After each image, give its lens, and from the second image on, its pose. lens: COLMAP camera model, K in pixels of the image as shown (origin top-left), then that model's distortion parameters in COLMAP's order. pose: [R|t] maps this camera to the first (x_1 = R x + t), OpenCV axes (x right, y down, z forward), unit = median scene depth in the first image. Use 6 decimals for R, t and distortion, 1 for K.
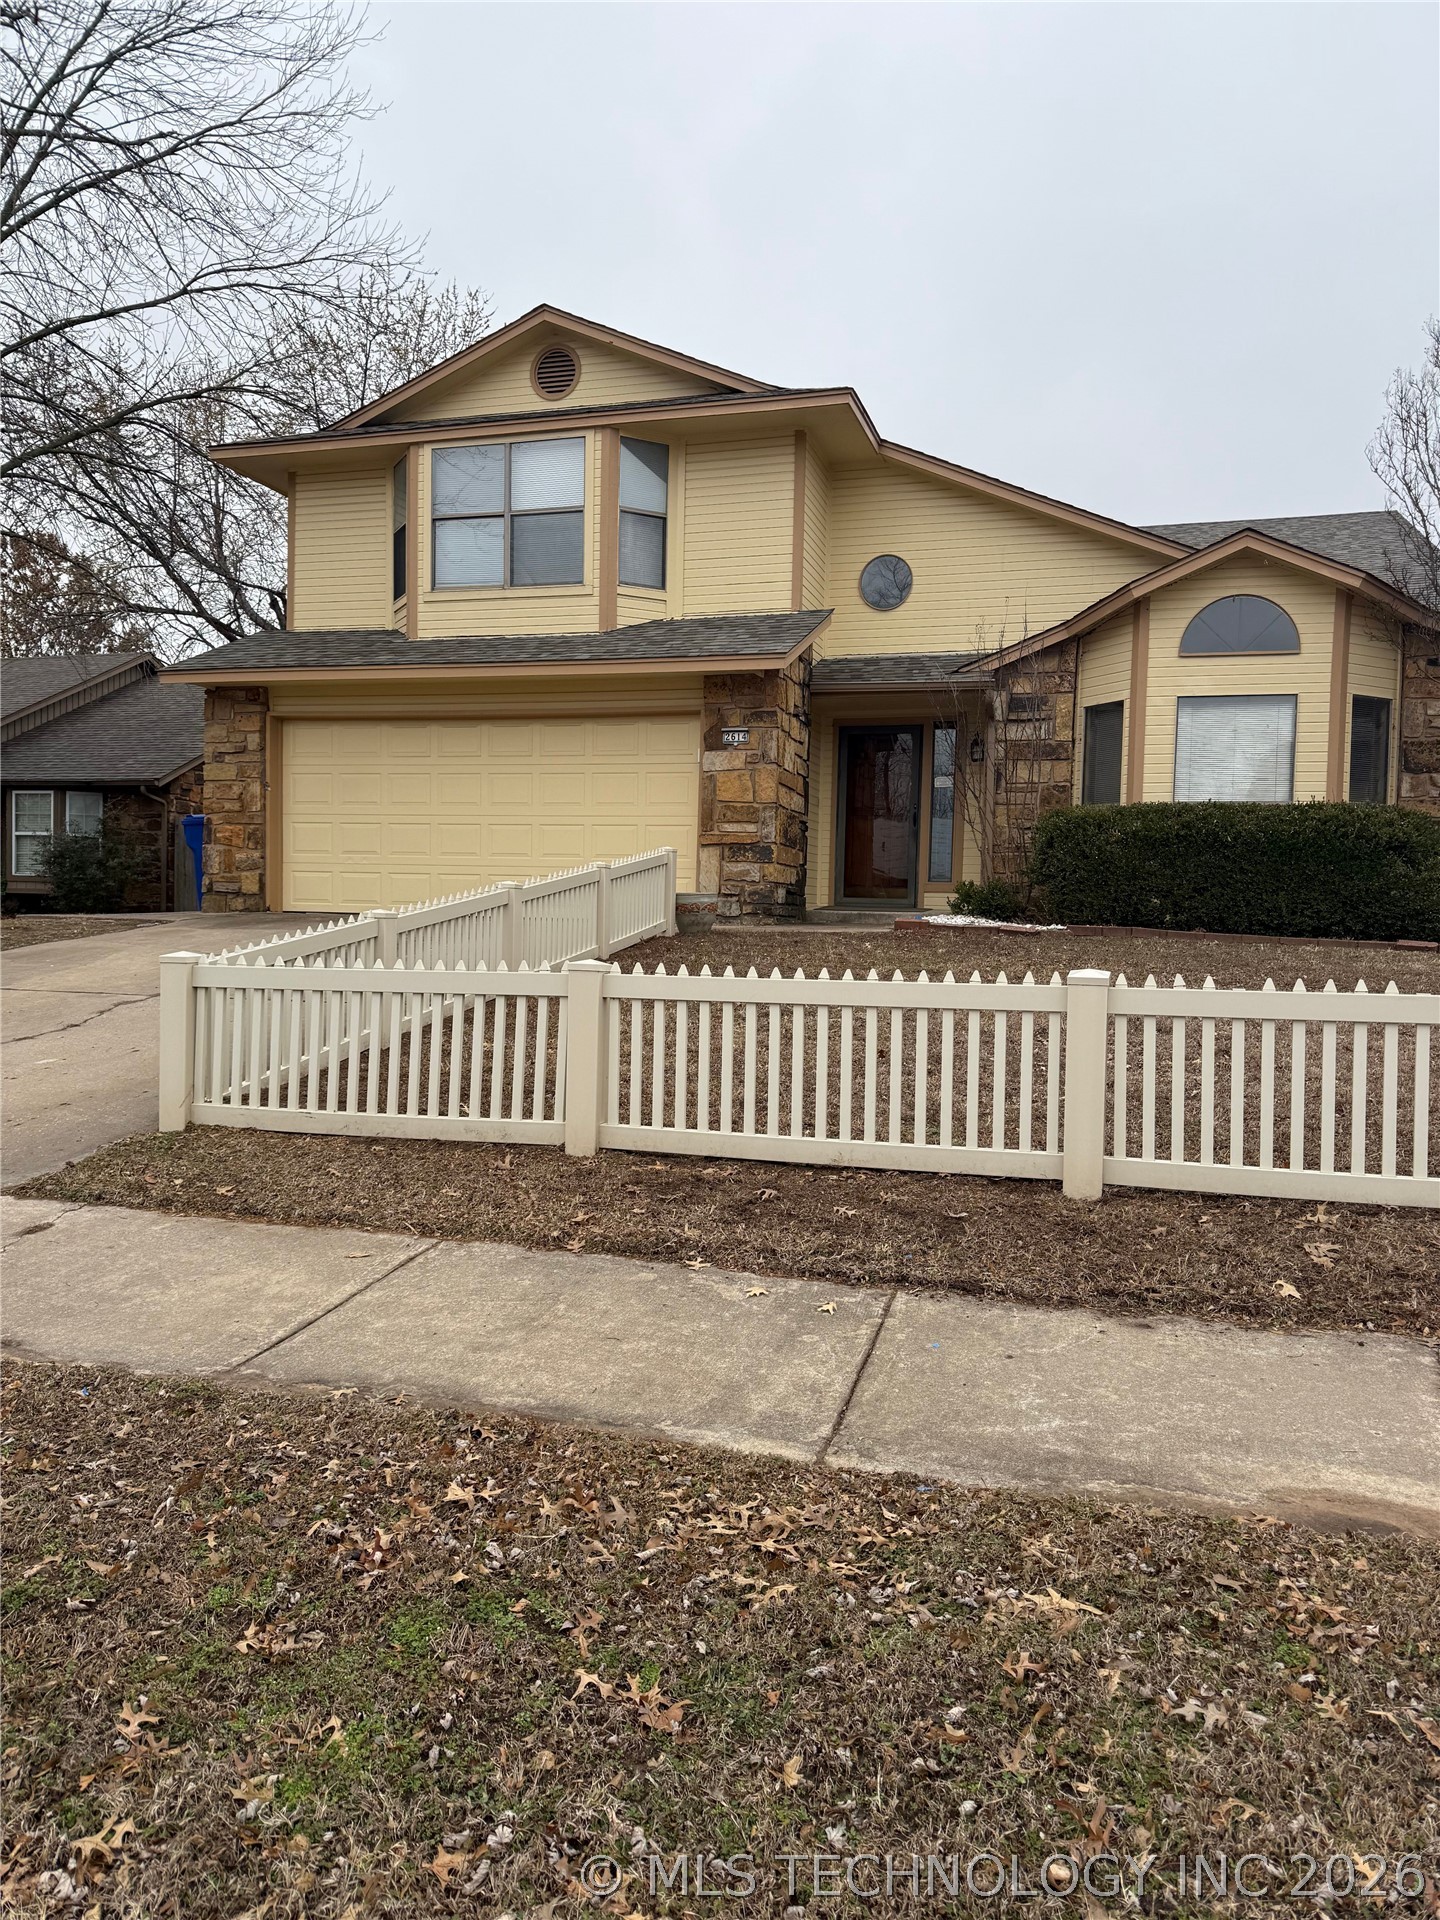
lens RADIAL K [[1367.4, 0, 711.2], [0, 1367.4, 964.3], [0, 0, 1]] dist [0.049254, -0.065008]
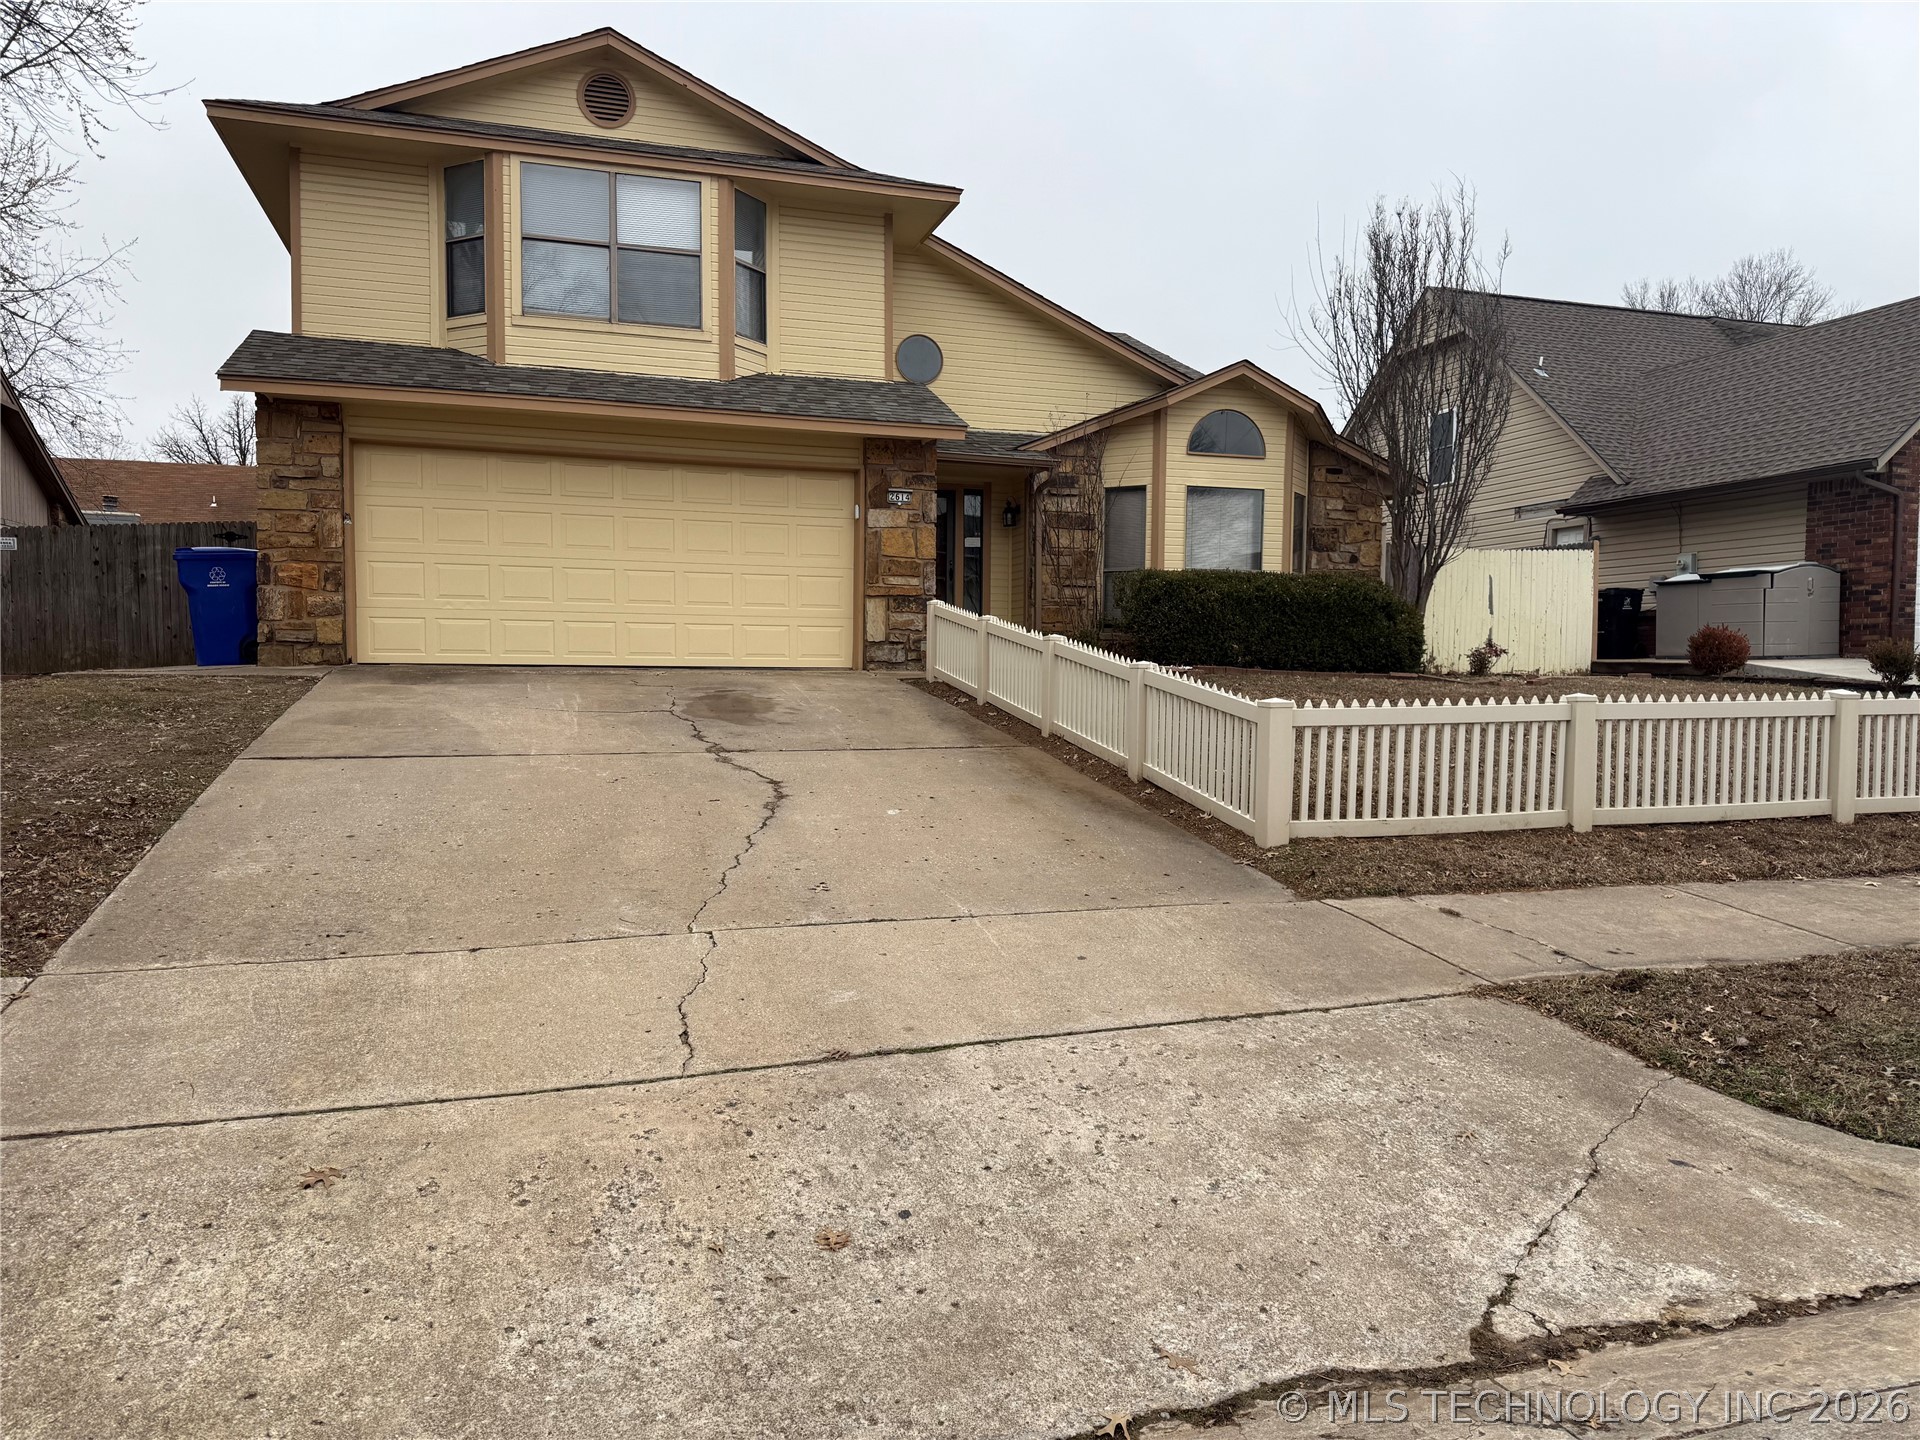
lens RADIAL K [[1367.4, 0, 963.7], [0, 1367.4, 722.2], [0, 0, 1]] dist [0.049254, -0.065008]
pose [[0.816514, -0.039032, 0.576004, -0.525905], [0.032657, 0.999237, 0.021418, -0.008690], [-0.576401, 0.001323, 0.817166, 0.078278]]
